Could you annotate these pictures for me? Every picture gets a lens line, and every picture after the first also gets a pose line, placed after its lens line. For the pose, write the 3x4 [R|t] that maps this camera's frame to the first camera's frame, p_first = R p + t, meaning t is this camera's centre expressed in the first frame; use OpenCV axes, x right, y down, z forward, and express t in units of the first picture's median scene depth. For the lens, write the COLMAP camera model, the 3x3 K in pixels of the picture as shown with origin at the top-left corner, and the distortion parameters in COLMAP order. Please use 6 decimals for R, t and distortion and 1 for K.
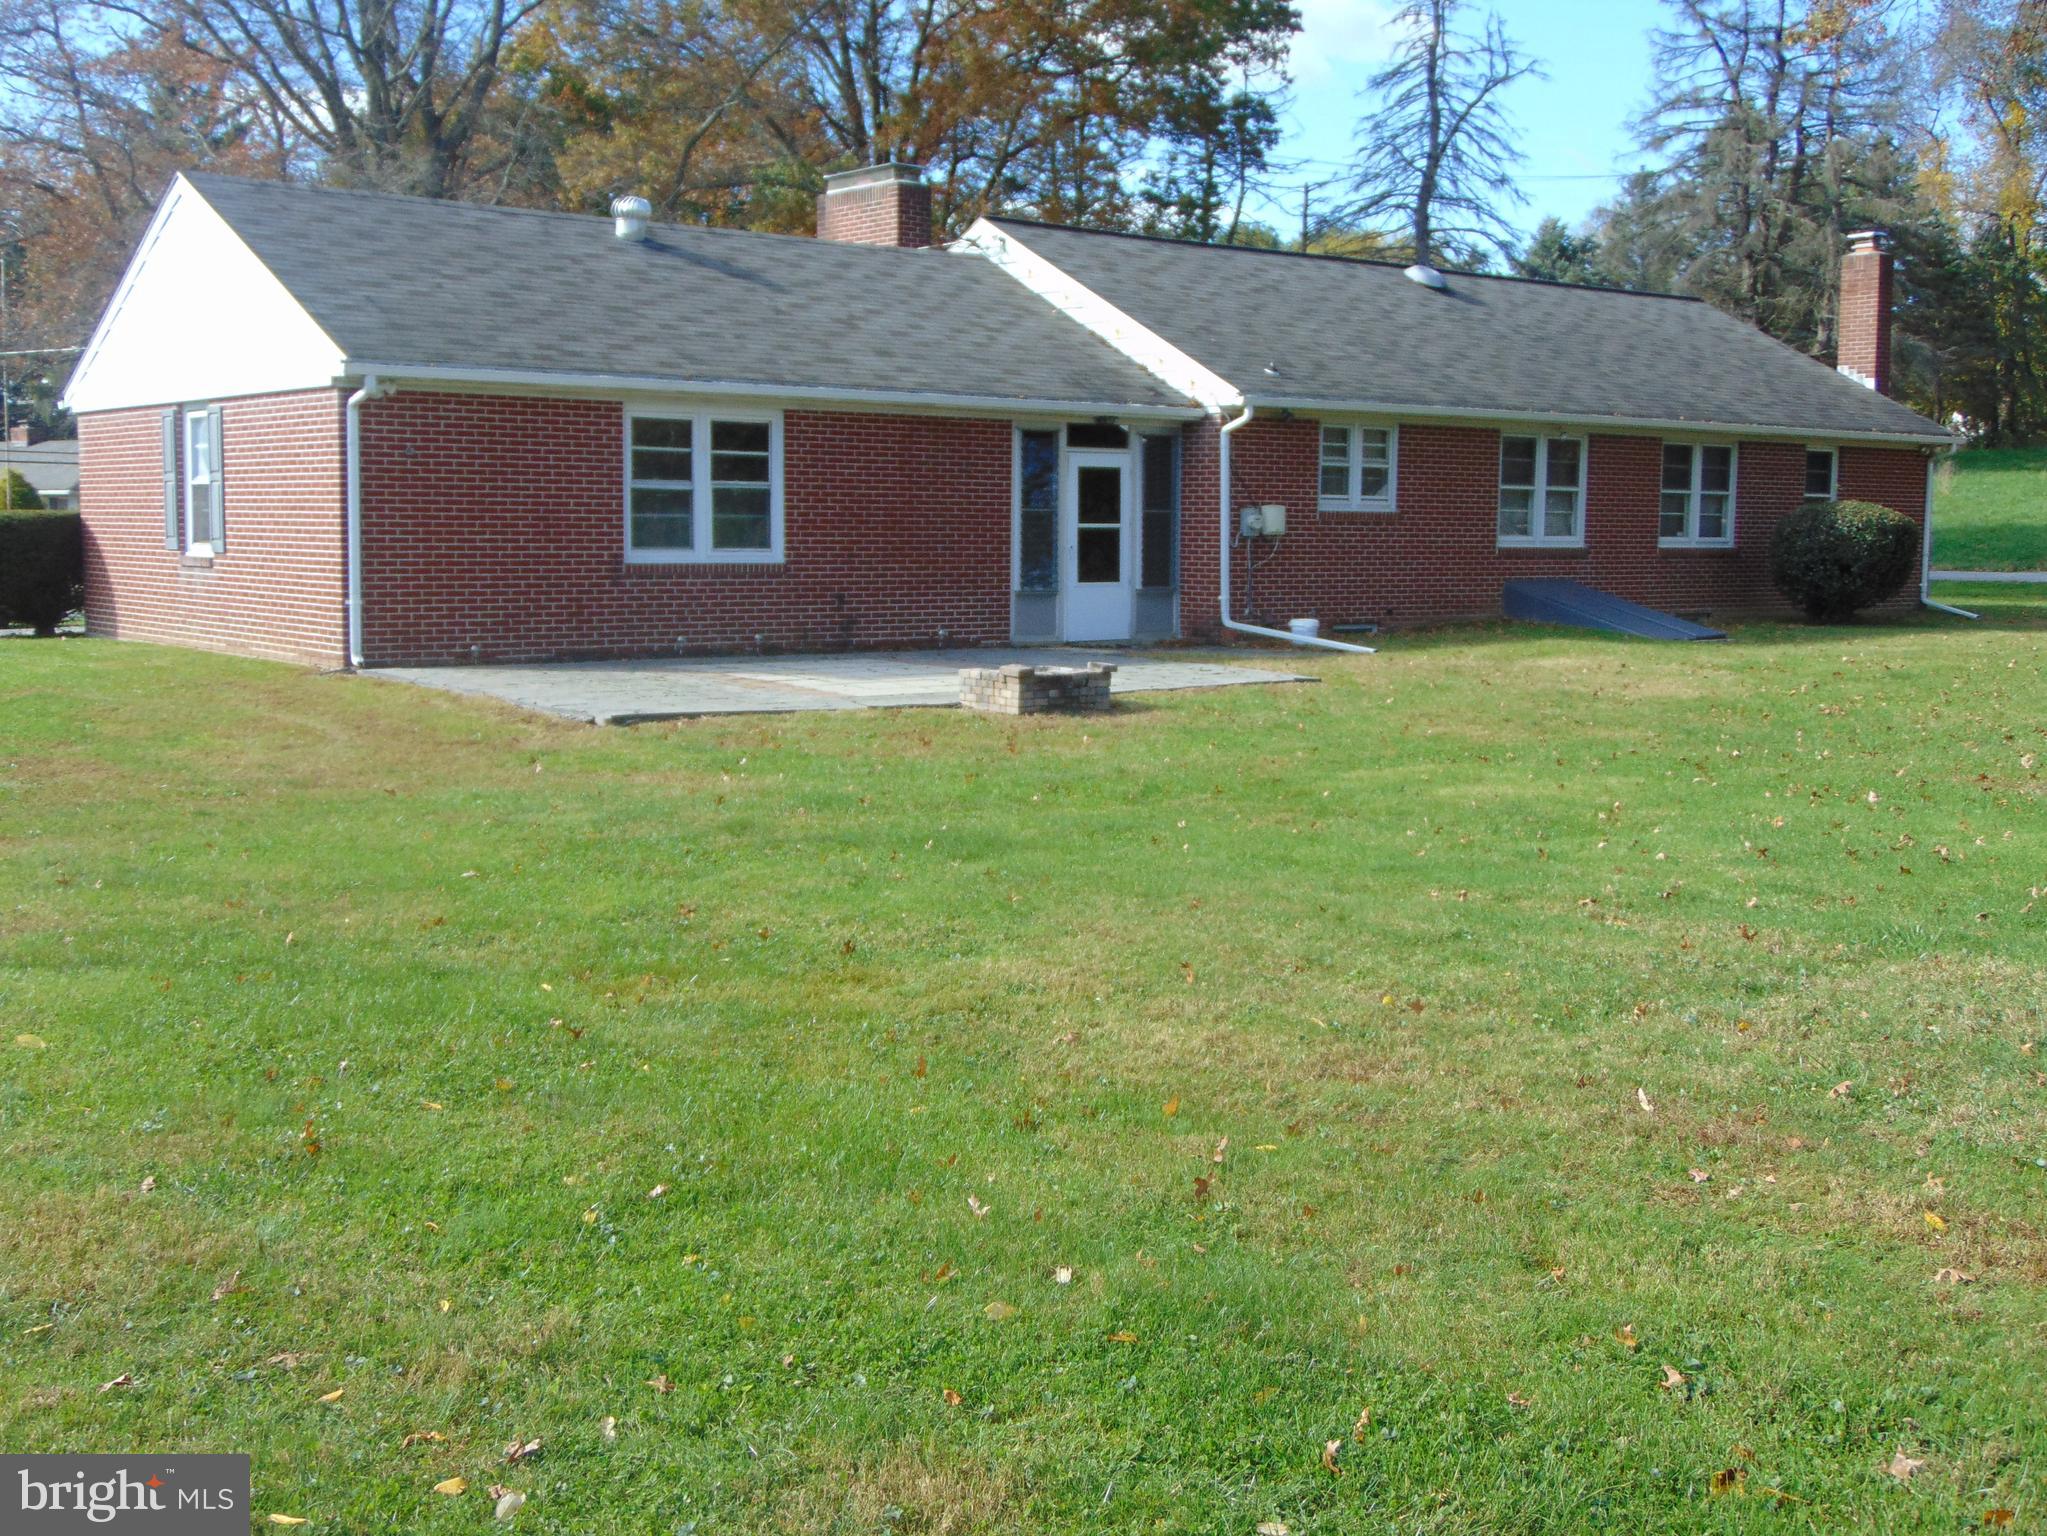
lens RADIAL K [[2280.8, 0, 1026.4], [0, 2280.8, 763.4], [0, 0, 1]] dist [0.022367, 0.000000]
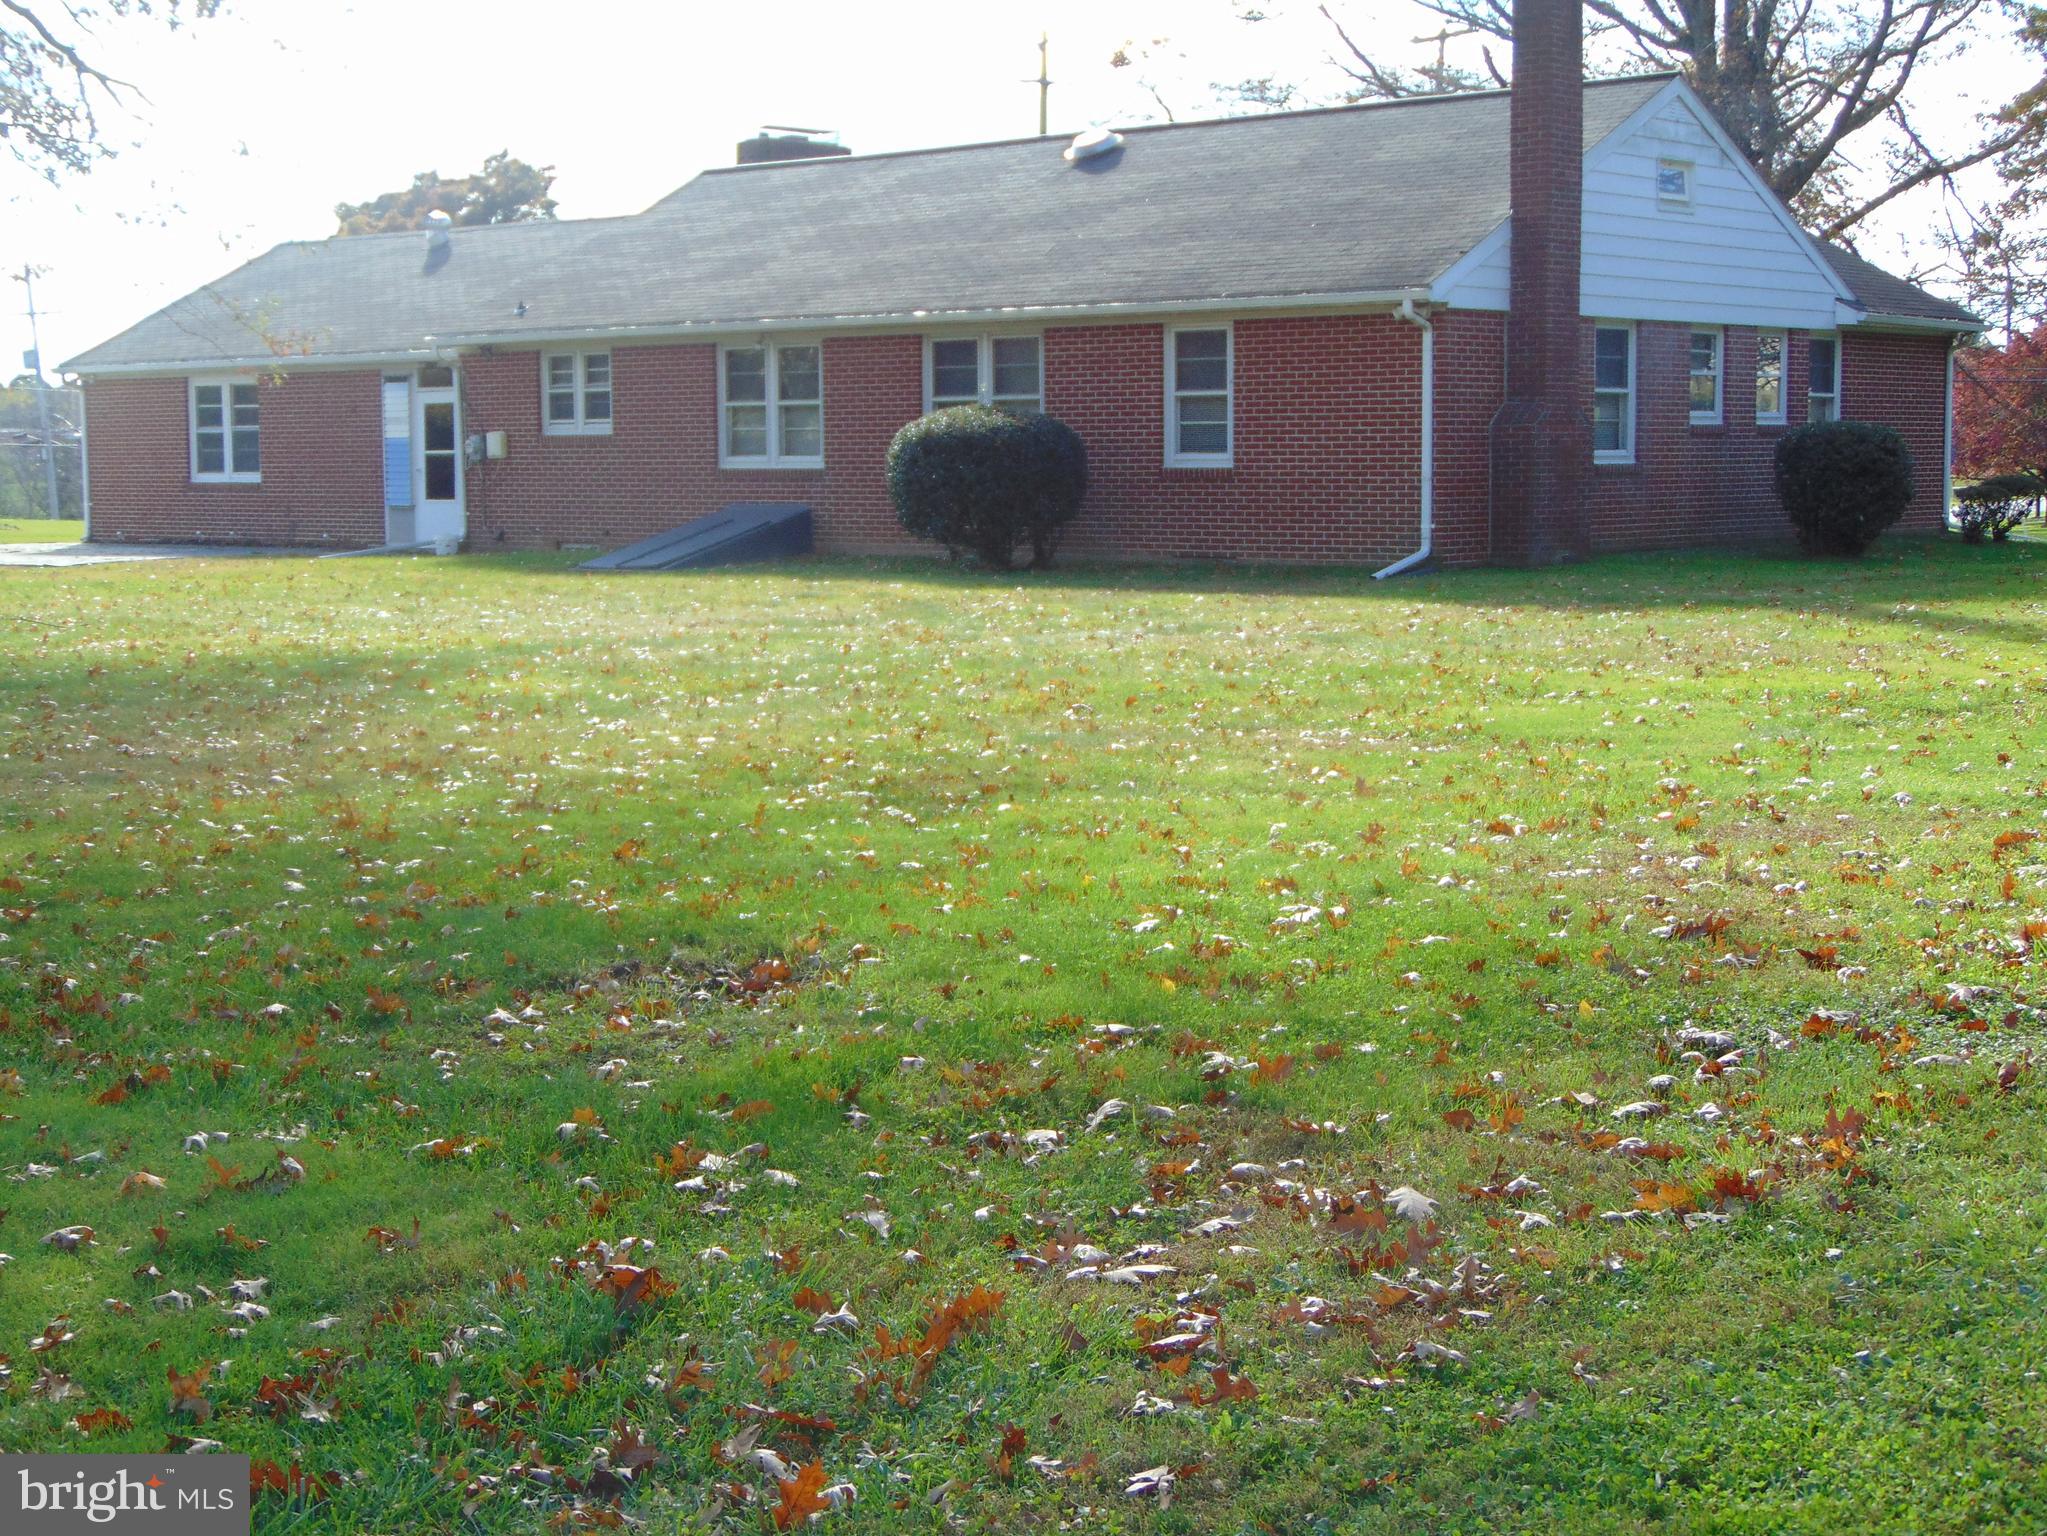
lens RADIAL K [[3246.9, 0, 1024.6], [0, 3246.9, 767.9], [0, 0, 1]] dist [-0.005133, 0.000000]
pose [[0.157595, 0.087663, -0.983605, 1.791824], [-0.090346, 0.993154, 0.074039, -0.094791], [0.983362, 0.077197, 0.164436, 1.047885]]
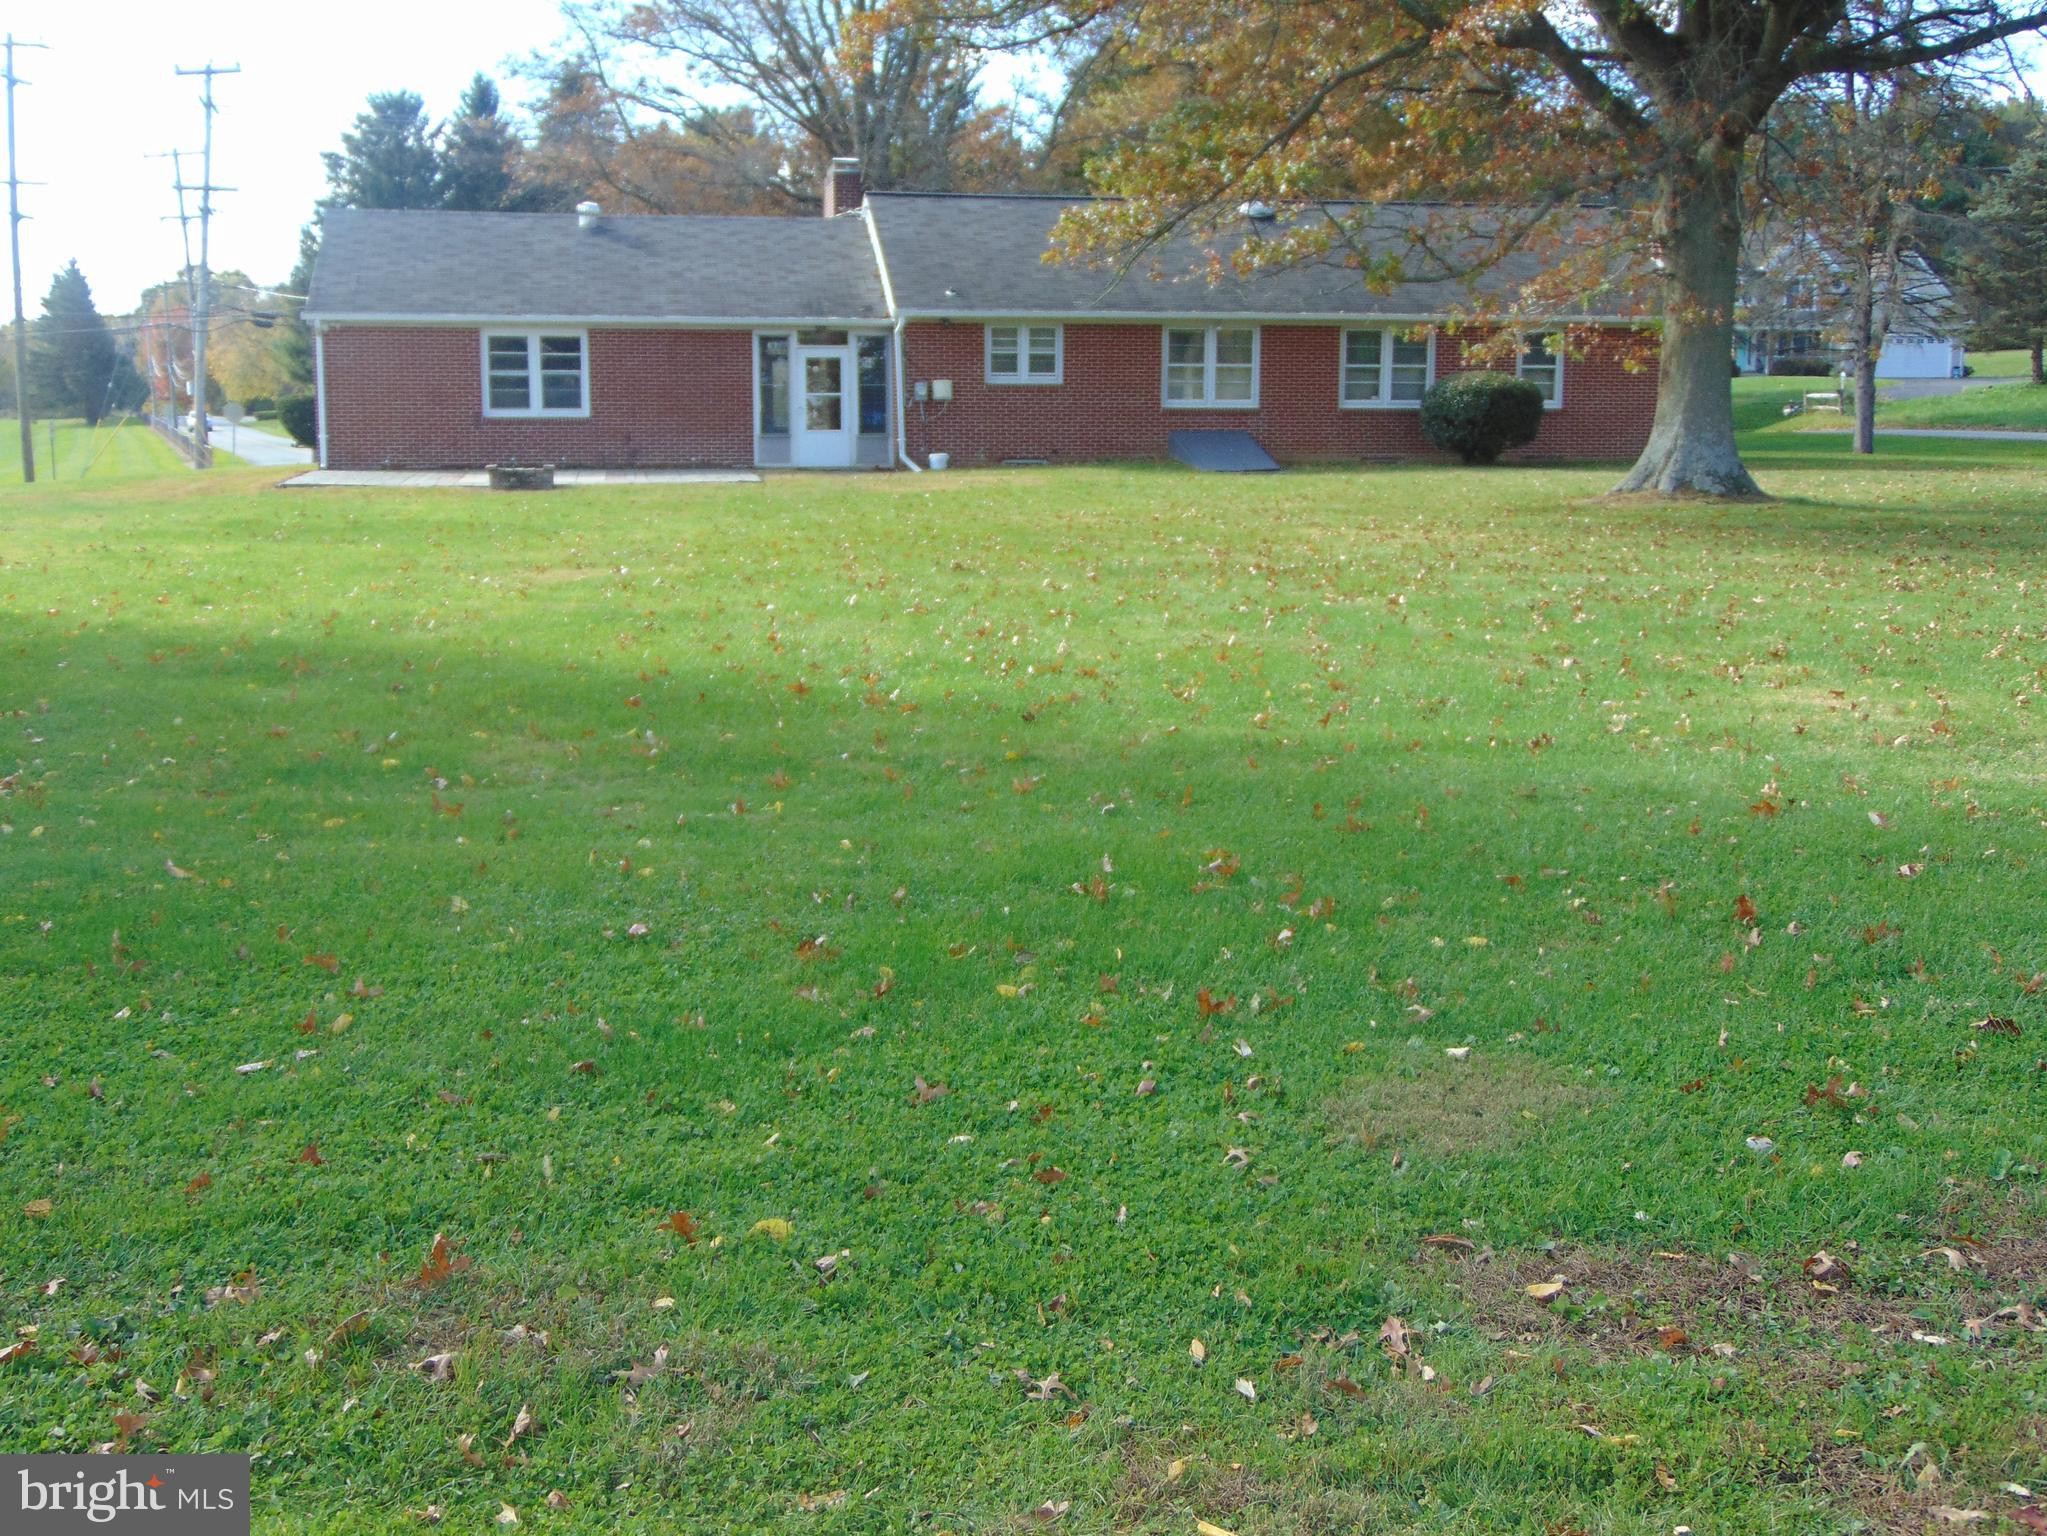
lens RADIAL K [[2280.8, 0, 1018.2], [0, 2280.8, 771.8], [0, 0, 1]] dist [0.022367, 0.000000]
pose [[0.884302, 0.065895, -0.462242, 0.924347], [-0.041059, 0.997131, 0.063597, 0.053342], [0.465107, -0.037260, 0.884470, -0.370931]]
